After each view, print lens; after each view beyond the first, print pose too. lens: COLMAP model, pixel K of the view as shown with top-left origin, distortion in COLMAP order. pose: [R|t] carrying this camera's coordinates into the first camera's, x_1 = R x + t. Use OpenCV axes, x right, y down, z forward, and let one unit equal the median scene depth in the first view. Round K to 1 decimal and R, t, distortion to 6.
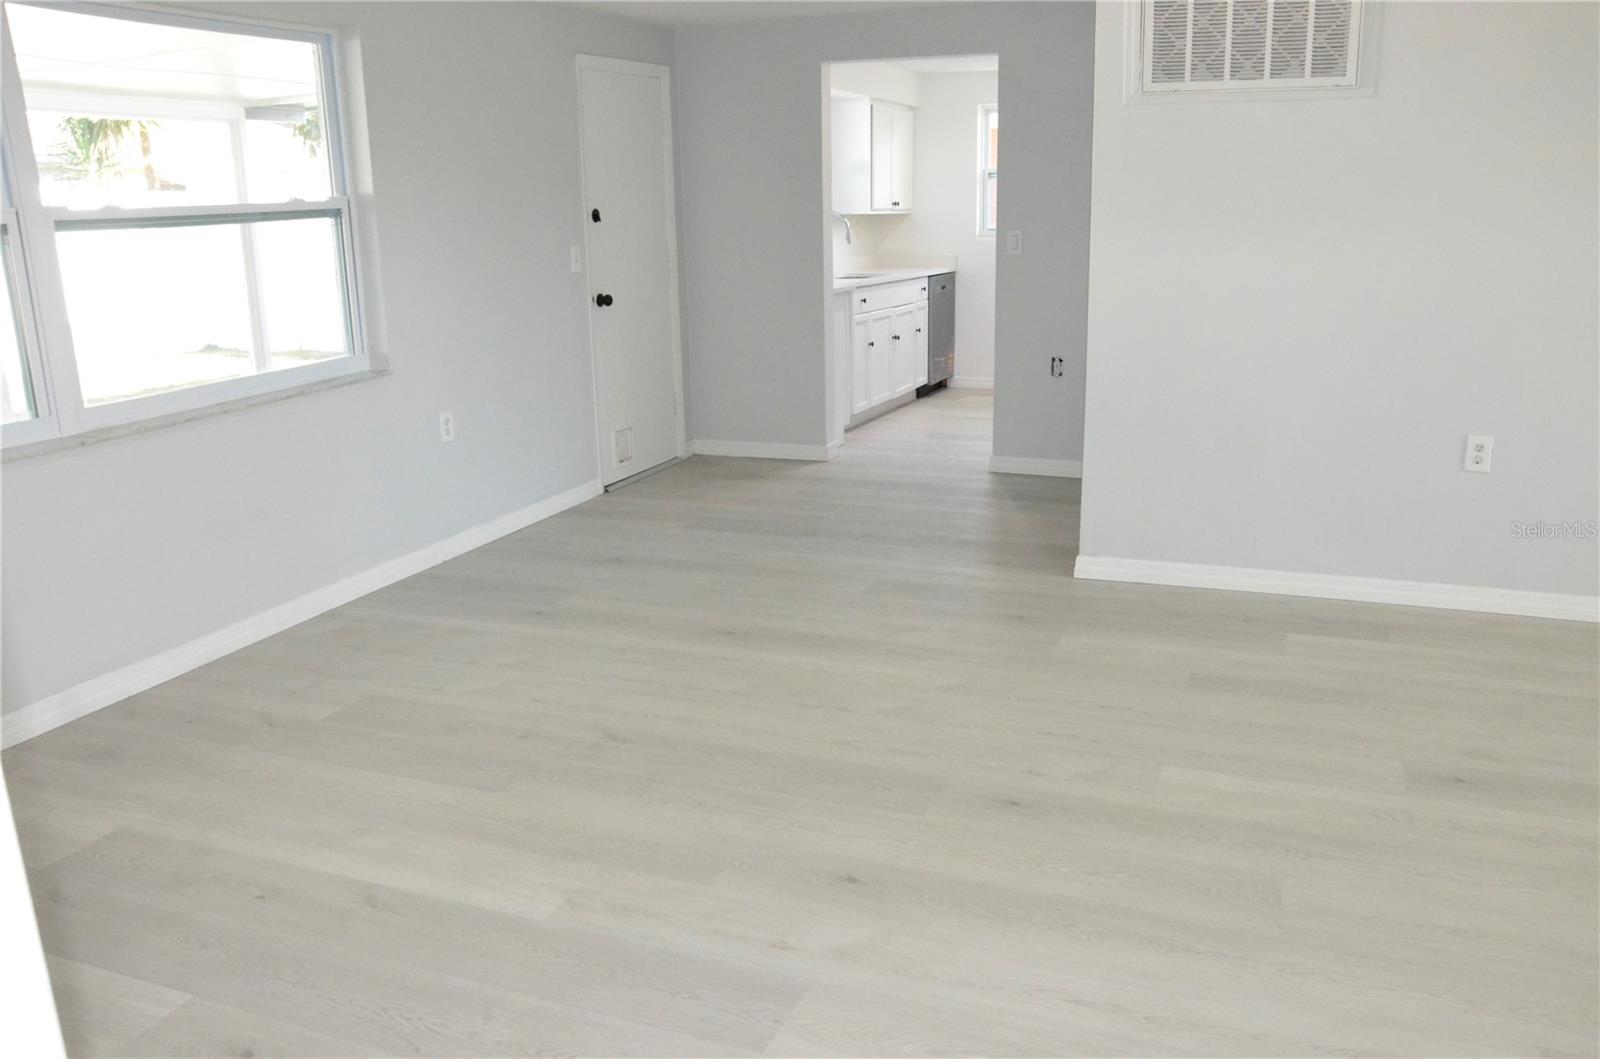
lens RADIAL K [[1278.6, 0, 825.8], [0, 1278.6, 532.7], [0, 0, 1]] dist [-0.134196, 0.151072]
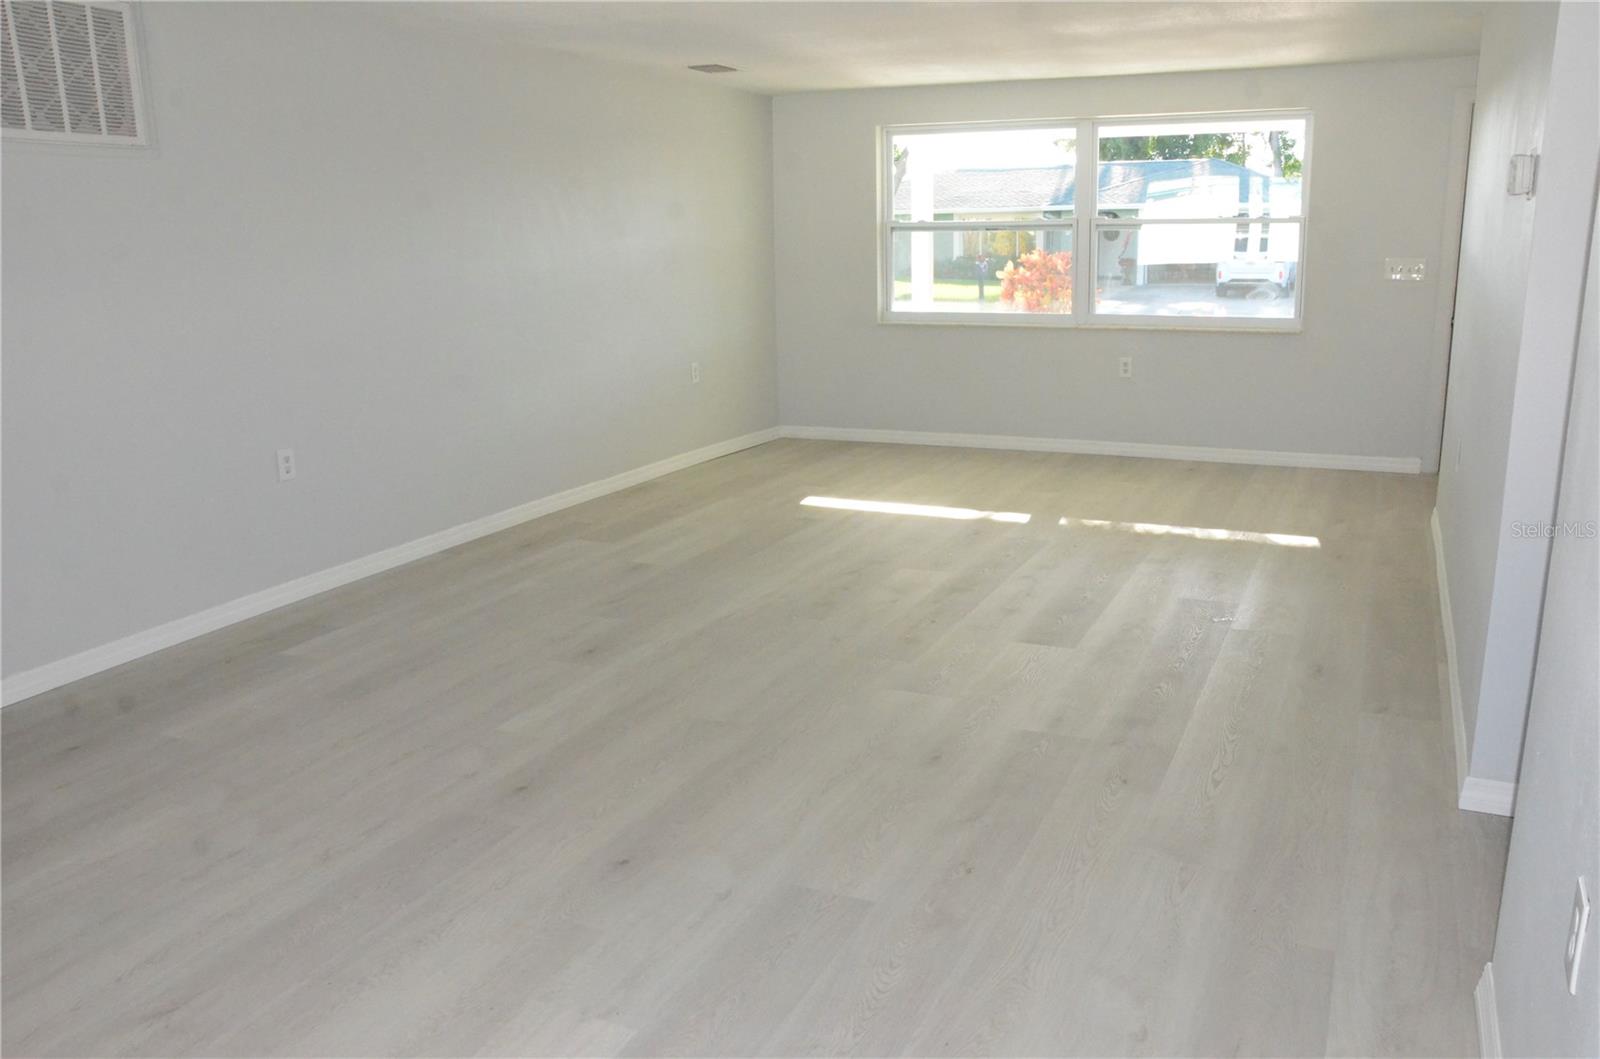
lens RADIAL K [[1249.3, 0, 772.0], [0, 1249.3, 529.2], [0, 0, 1]] dist [0.001769, 0.009782]
pose [[0.083655, -0.220068, 0.971891, -0.529780], [0.276634, 0.942103, 0.189512, -0.091773], [-0.957327, 0.253004, 0.139690, 0.360298]]
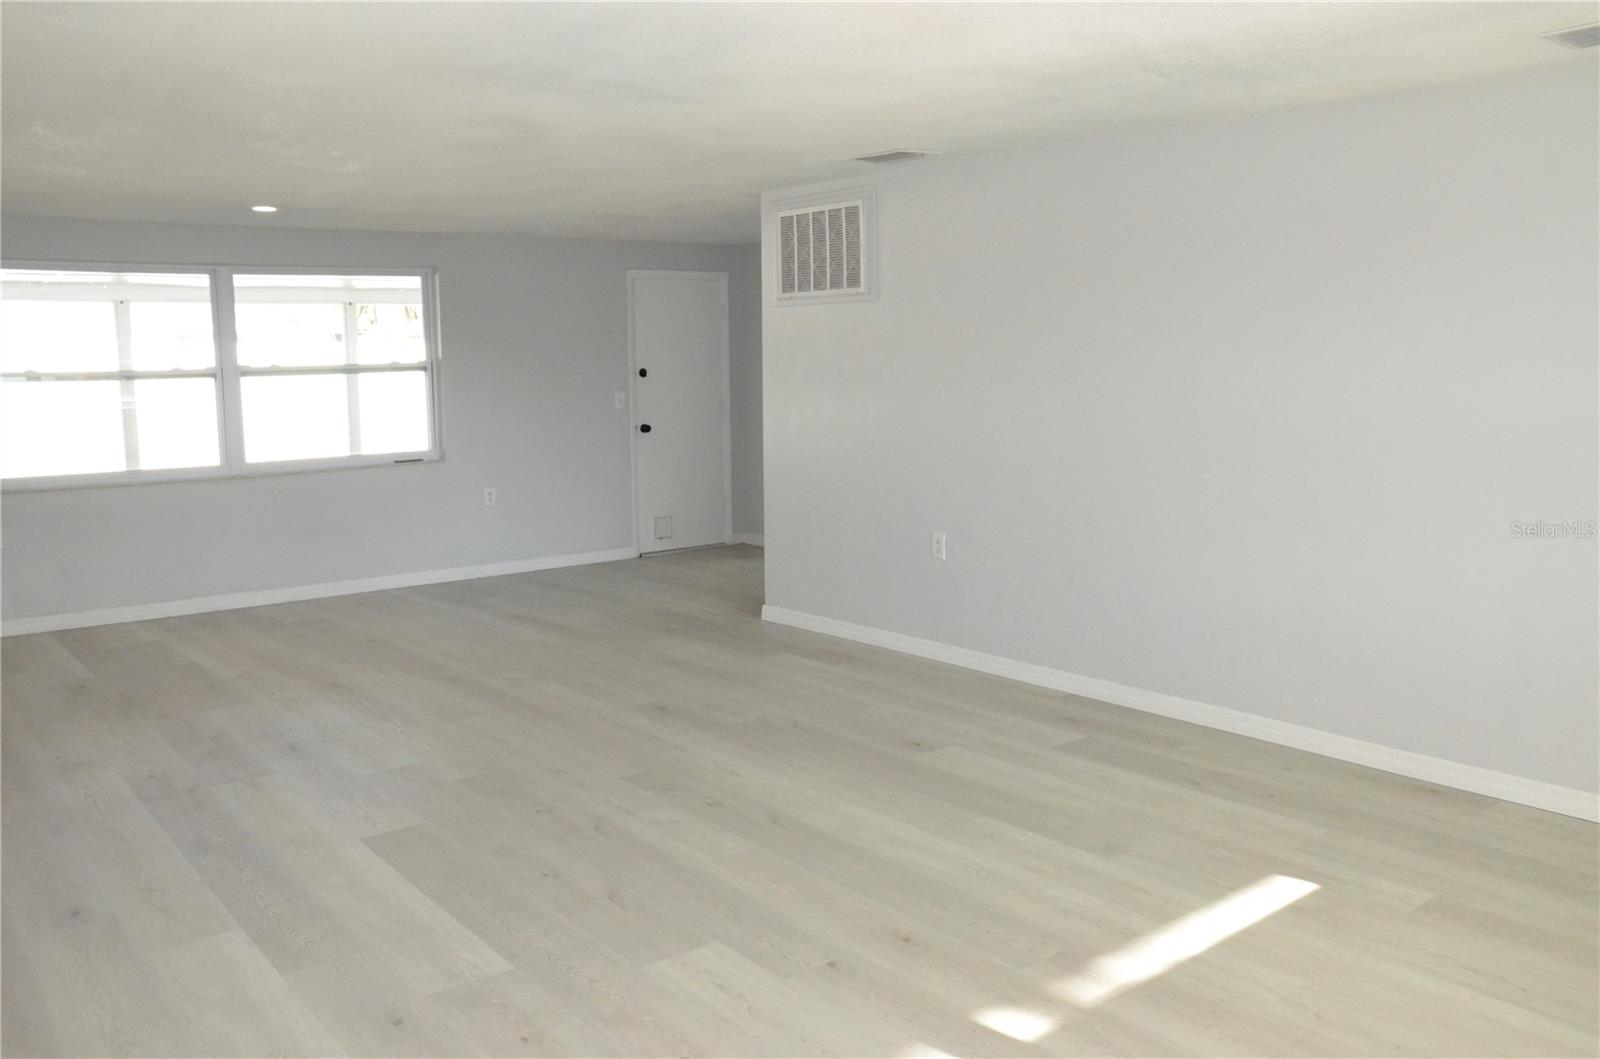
lens RADIAL K [[1303.4, 0, 804.2], [0, 1303.4, 527.5], [0, 0, 1]] dist [-0.137760, 0.158999]
pose [[0.872671, 0.072448, -0.482905, 0.960210], [-0.131983, 0.987120, -0.090418, 0.059569], [0.470134, 0.142640, 0.870992, -0.300755]]
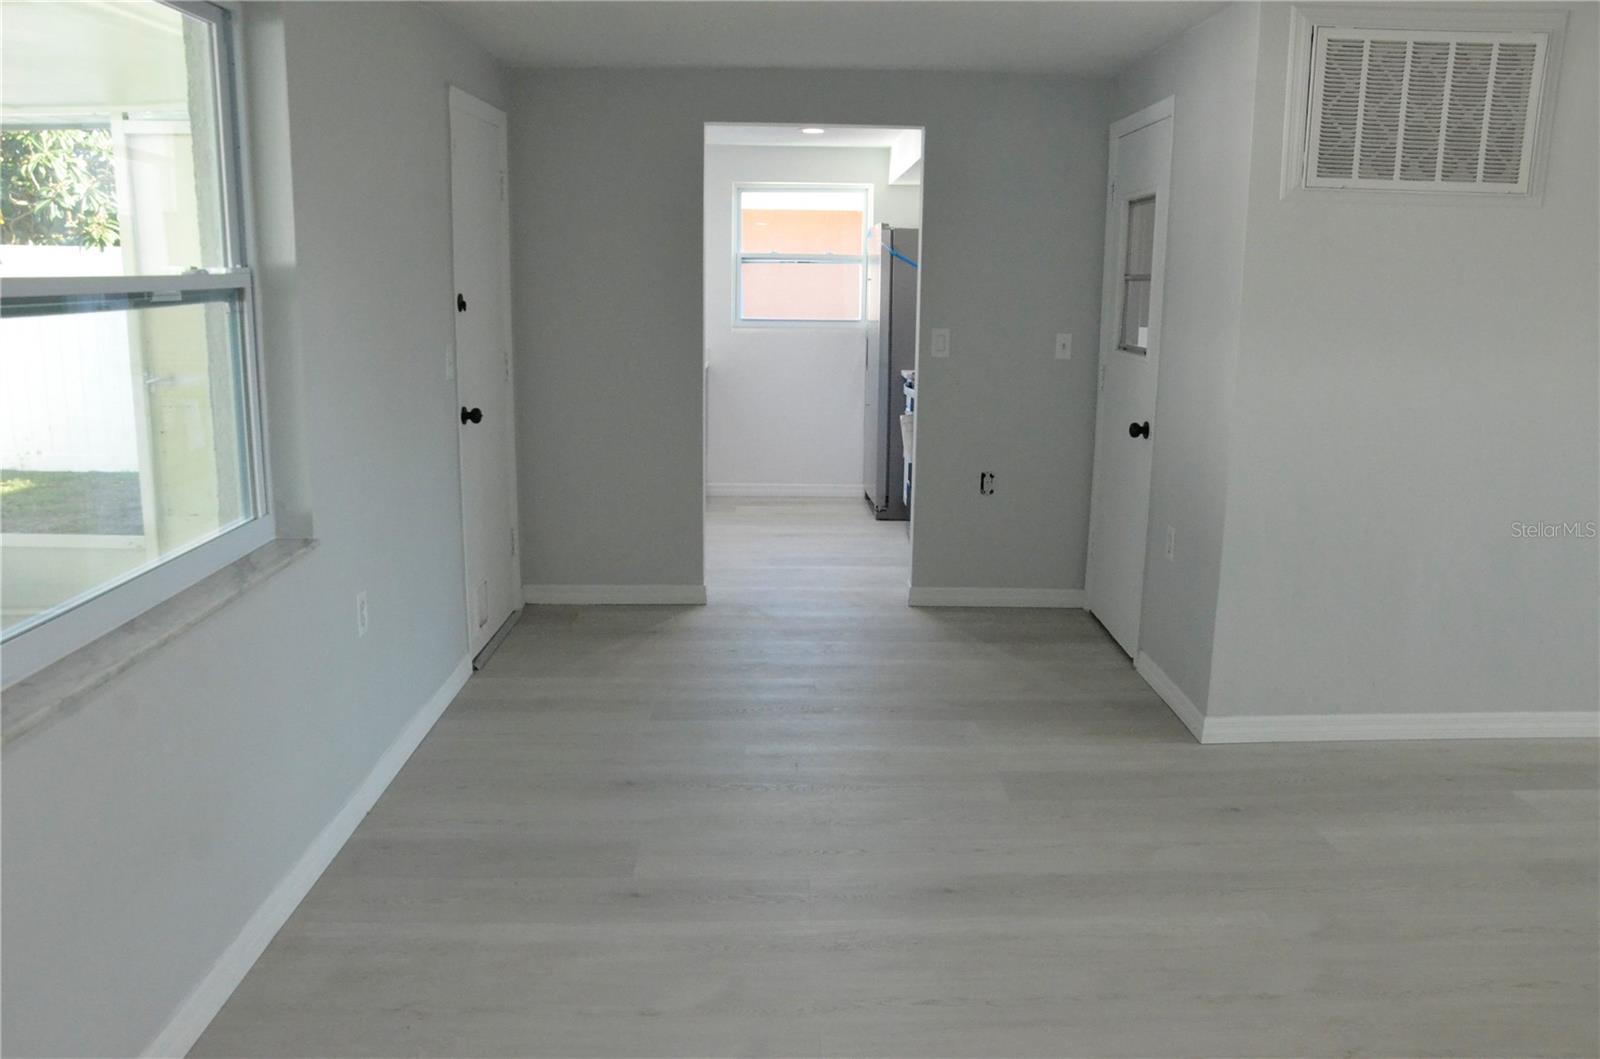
lens RADIAL K [[1278.6, 0, 825.8], [0, 1278.6, 532.7], [0, 0, 1]] dist [-0.134196, 0.151072]
pose [[0.915559, -0.047509, 0.399367, -0.370062], [0.071751, 0.996363, -0.045963, -0.085310], [-0.395731, 0.070736, 0.915638, 0.314345]]
